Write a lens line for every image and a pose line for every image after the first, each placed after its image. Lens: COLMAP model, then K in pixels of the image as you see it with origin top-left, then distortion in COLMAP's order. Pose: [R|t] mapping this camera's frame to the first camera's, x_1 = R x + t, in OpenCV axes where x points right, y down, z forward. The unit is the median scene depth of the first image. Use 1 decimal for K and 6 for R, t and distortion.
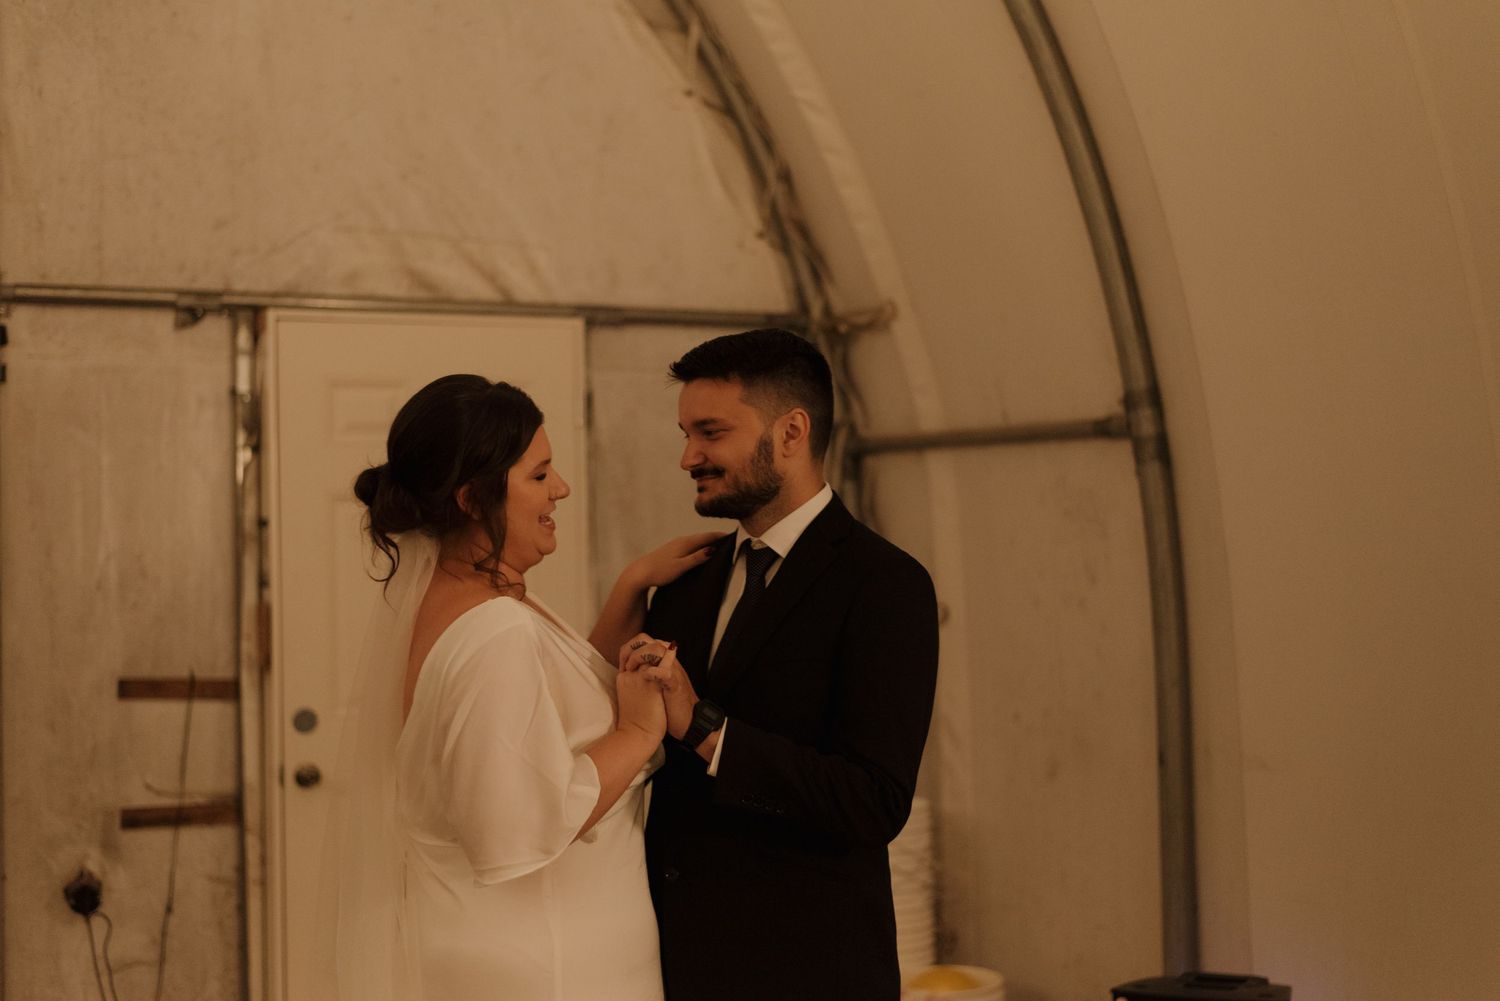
lens RADIAL K [[2064.0, 0, 755.0], [0, 2064.0, 494.1], [0, 0, 1]] dist [0.008393, -0.001926]
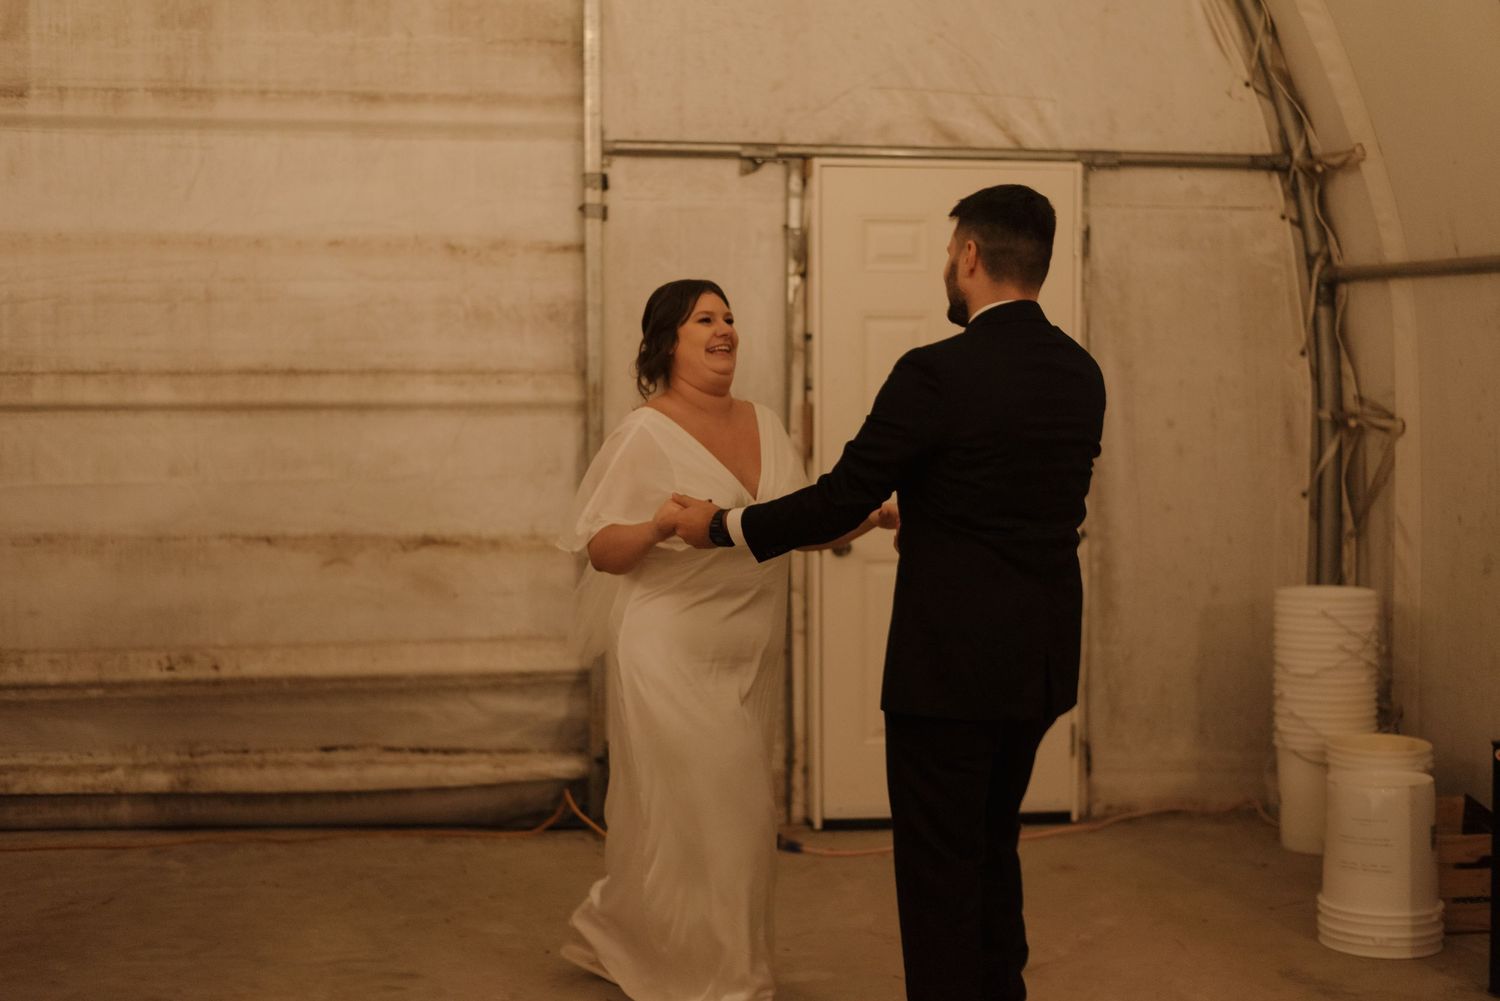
lens RADIAL K [[2064.0, 0, 755.0], [0, 2064.0, 494.1], [0, 0, 1]] dist [0.008393, -0.001926]
pose [[0.965968, 0.032235, -0.256646, 0.042889], [-0.010302, 0.996212, 0.086350, 0.001314], [0.258457, -0.080767, 0.962640, -0.172106]]
